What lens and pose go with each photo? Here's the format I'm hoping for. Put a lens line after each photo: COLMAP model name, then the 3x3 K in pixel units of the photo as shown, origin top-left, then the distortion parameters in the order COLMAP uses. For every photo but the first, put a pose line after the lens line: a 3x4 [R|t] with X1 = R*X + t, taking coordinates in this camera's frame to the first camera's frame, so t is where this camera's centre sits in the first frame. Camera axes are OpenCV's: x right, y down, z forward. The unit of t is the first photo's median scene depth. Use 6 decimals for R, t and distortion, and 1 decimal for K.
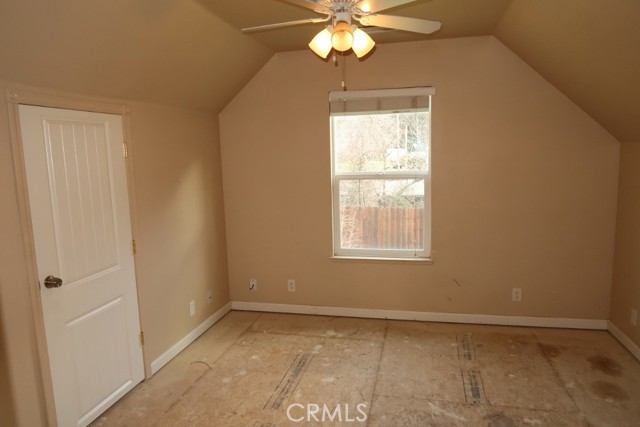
lens RADIAL K [[443.9, 0, 317.3], [0, 443.9, 216.7], [0, 0, 1]] dist [-0.030530, 0.006635]
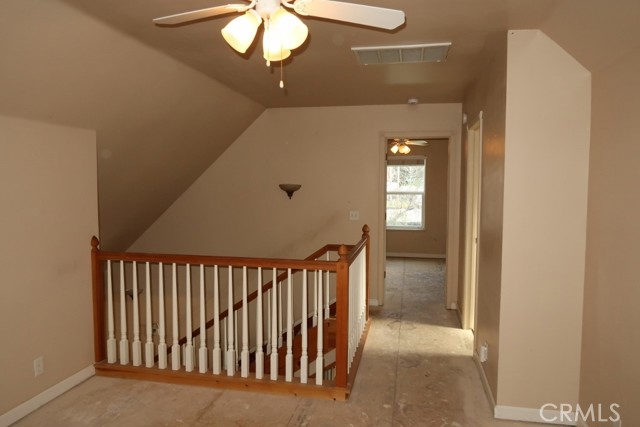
lens RADIAL K [[443.9, 0, 317.3], [0, 443.9, 216.7], [0, 0, 1]] dist [-0.030530, 0.006635]
pose [[0.999309, 0.029963, 0.021999, -0.445170], [-0.028353, 0.997133, -0.070162, 0.260906], [-0.024038, 0.069490, 0.997293, -1.624453]]
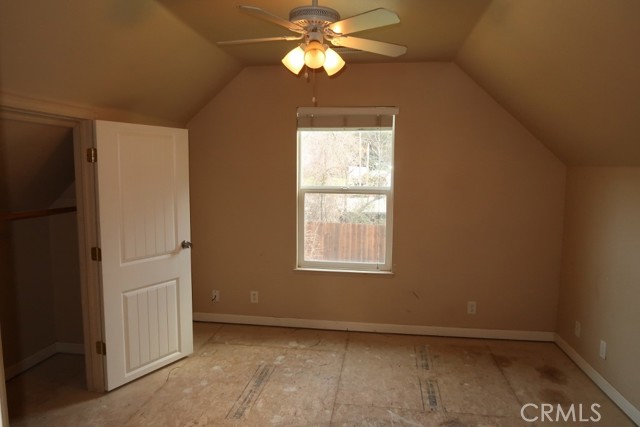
lens RADIAL K [[443.9, 0, 317.3], [0, 443.9, 216.7], [0, 0, 1]] dist [-0.030530, 0.006635]
pose [[0.995829, 0.026304, 0.087366, -0.011691], [-0.023213, 0.999075, -0.036205, 0.009143], [-0.088237, 0.034026, 0.995518, -0.021751]]
